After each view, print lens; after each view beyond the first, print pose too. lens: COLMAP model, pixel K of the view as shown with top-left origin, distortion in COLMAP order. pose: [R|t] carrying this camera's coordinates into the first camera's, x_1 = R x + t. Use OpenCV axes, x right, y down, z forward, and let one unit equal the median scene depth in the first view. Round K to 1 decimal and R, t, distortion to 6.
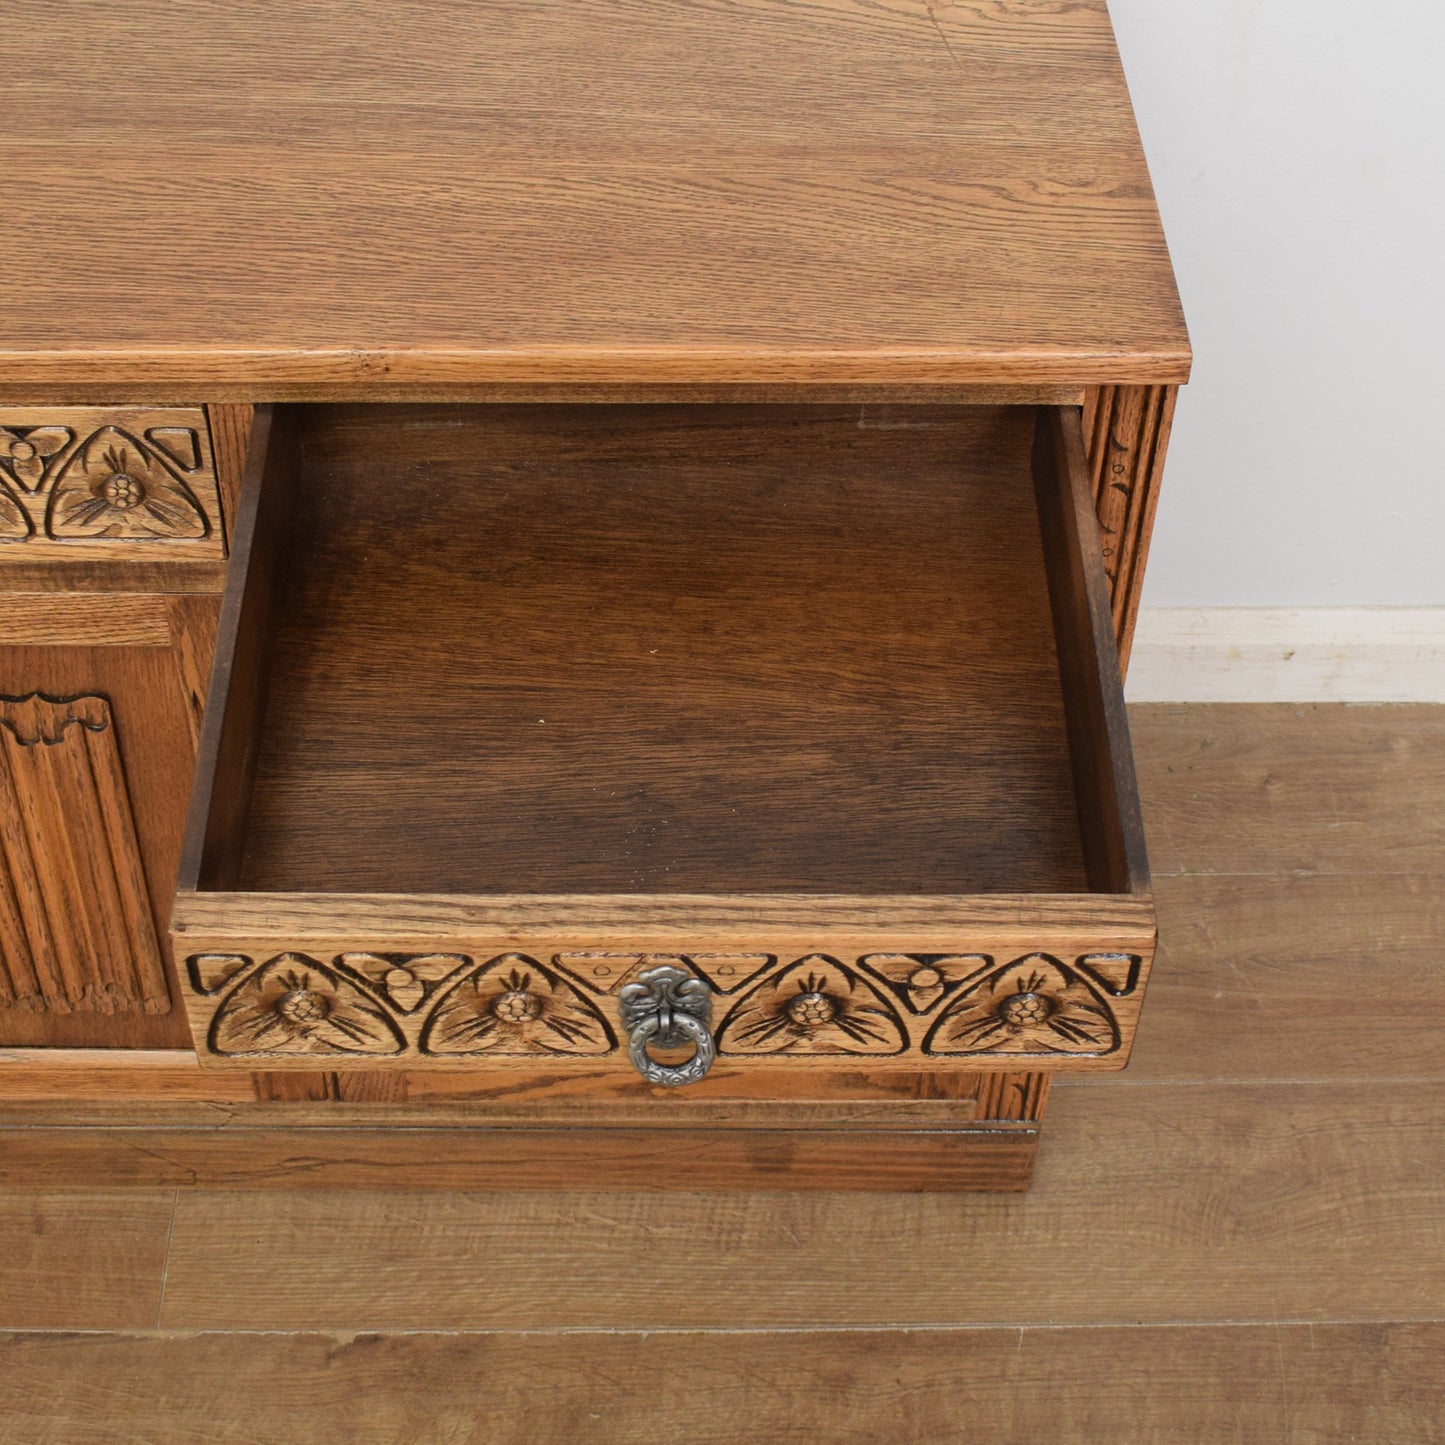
lens RADIAL K [[2555.5, 0, 700.4], [0, 2555.5, 722.5], [0, 0, 1]] dist [-0.116713, 0.000000]
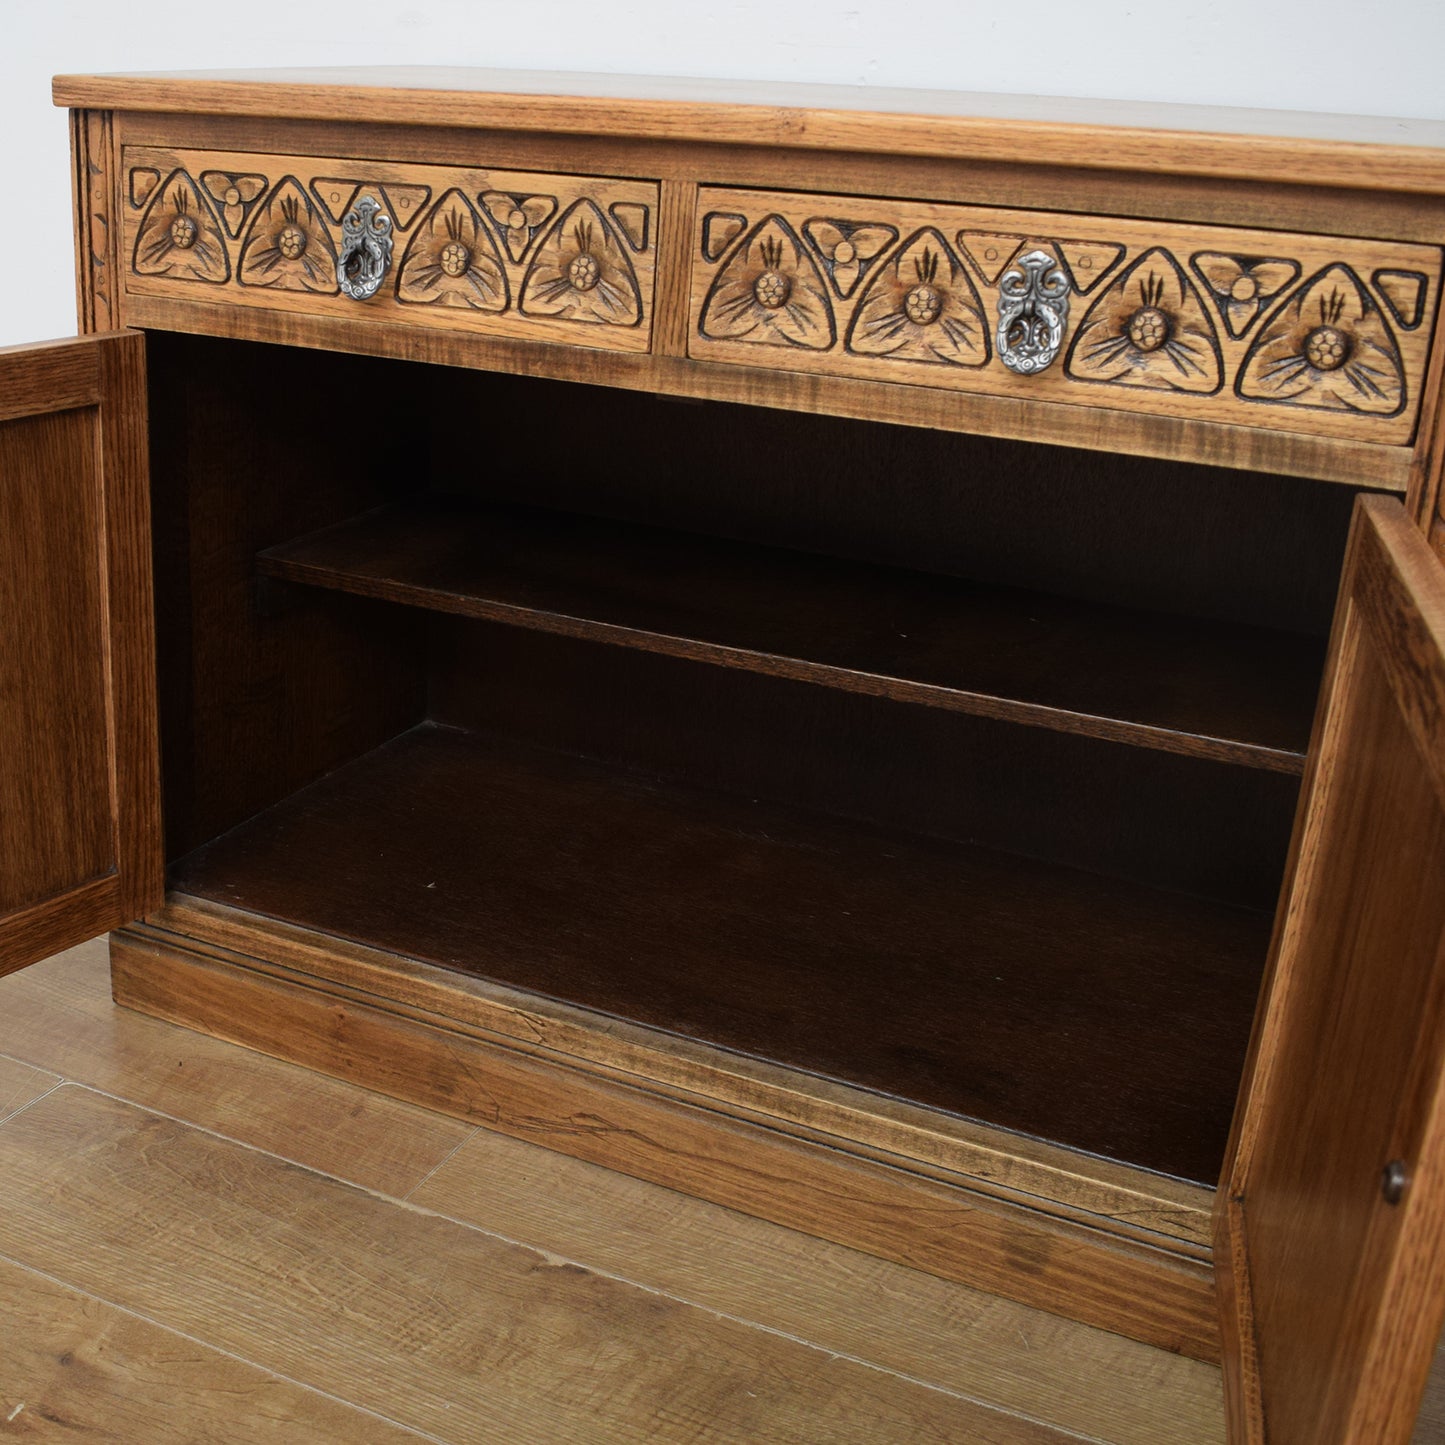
lens RADIAL K [[1900.1, 0, 488.2], [0, 1900.1, 757.0], [0, 0, 1]] dist [-0.092040, 0.000000]
pose [[0.862012, 0.191170, -0.469457, 0.179427], [-0.370129, 0.870171, -0.325279, 0.378584], [0.346325, 0.454154, 0.820855, 0.322835]]
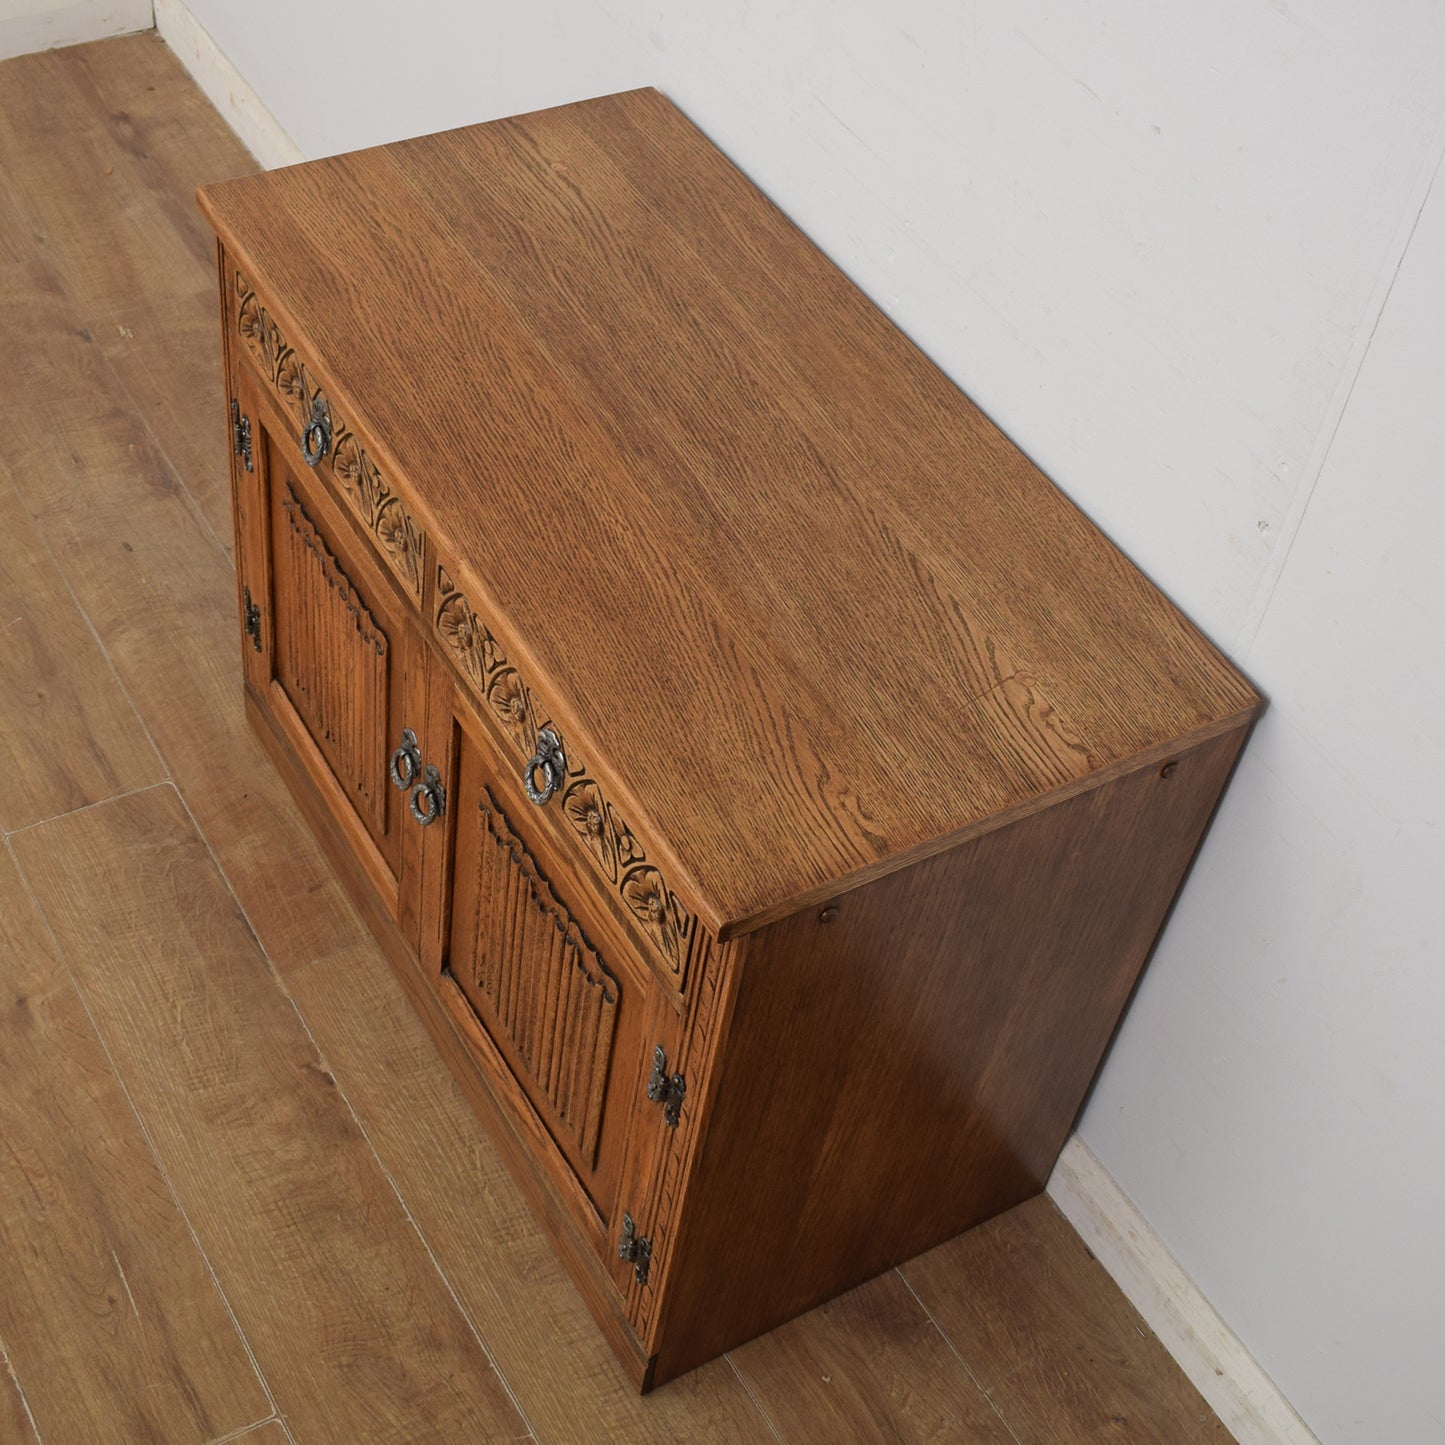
lens RADIAL K [[2076.7, 0, 673.8], [0, 2076.7, 716.8], [0, 0, 1]] dist [-0.087056, 0.000000]
pose [[0.493237, 0.660841, -0.565691, 0.633688], [-0.684477, 0.696162, 0.216448, -0.384685], [0.536850, 0.280443, 0.795703, 0.052642]]
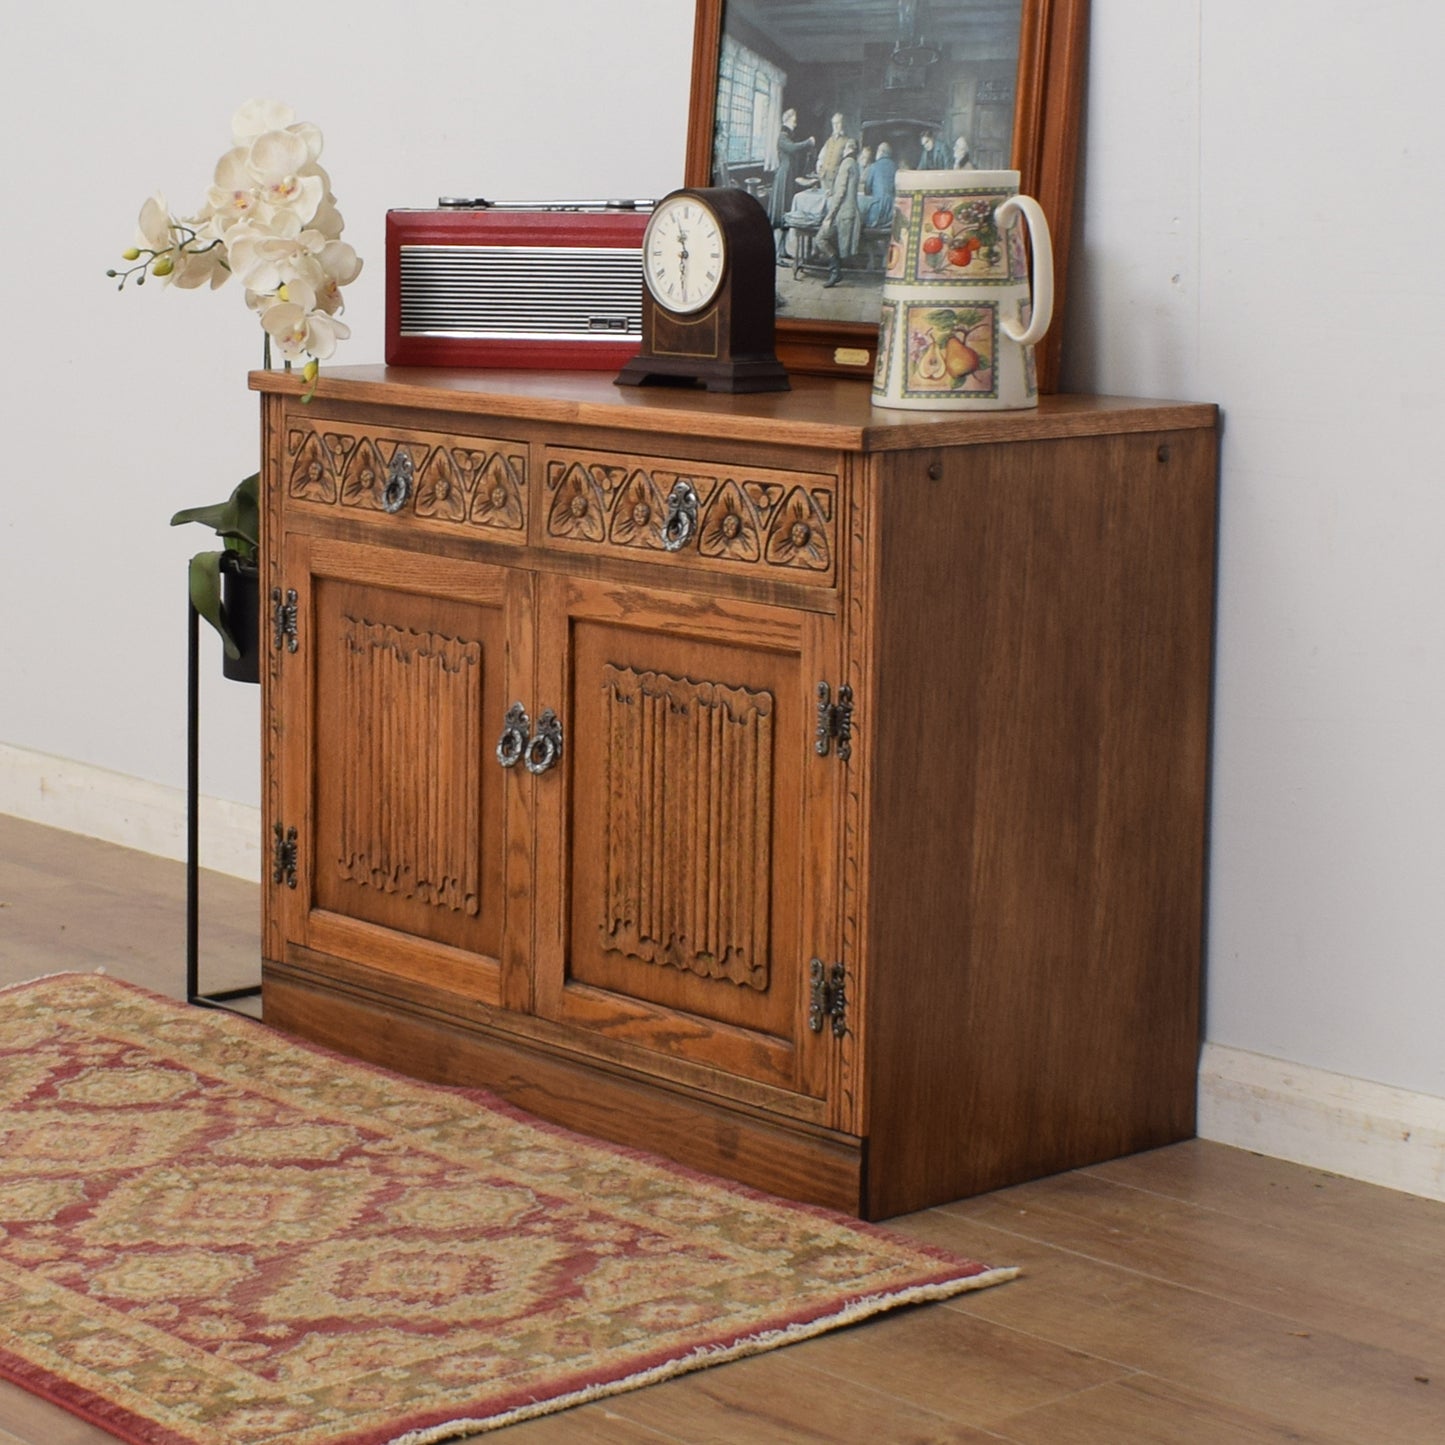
lens RADIAL K [[3623.6, 0, 596.8], [0, 3623.6, 652.5], [0, 0, 1]] dist [-0.080267, 0.000000]
pose [[0.642759, 0.099589, -0.759567, 1.776705], [-0.546531, 0.754399, -0.363573, 0.885107], [0.536809, 0.648818, 0.539325, -0.352181]]
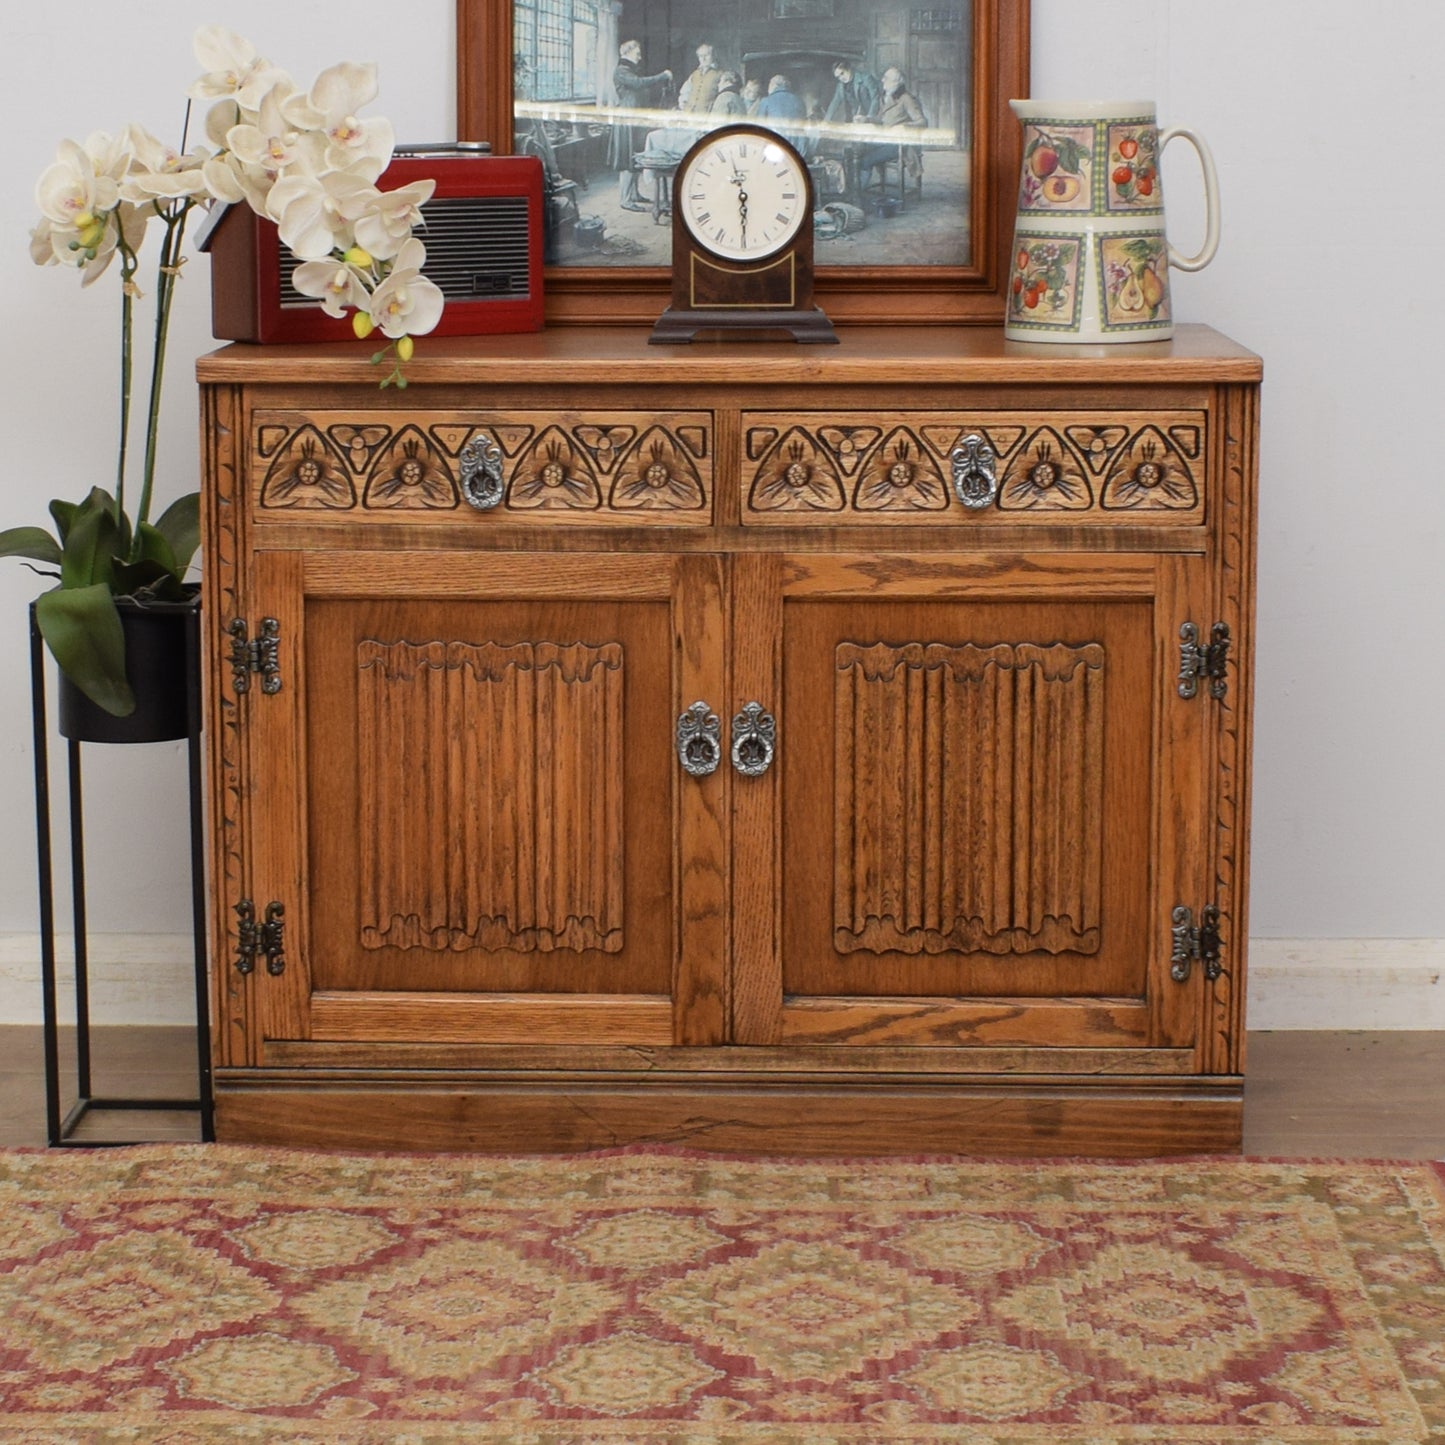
lens RADIAL K [[3515.8, 0, 670.4], [0, 3515.8, 699.6], [0, 0, 1]] dist [-0.090769, 0.000000]
pose [[0.998280, -0.008711, -0.057979, -0.073483], [-0.027139, 0.807929, -0.588655, 1.314274], [0.051971, 0.589216, 0.806302, -0.767648]]
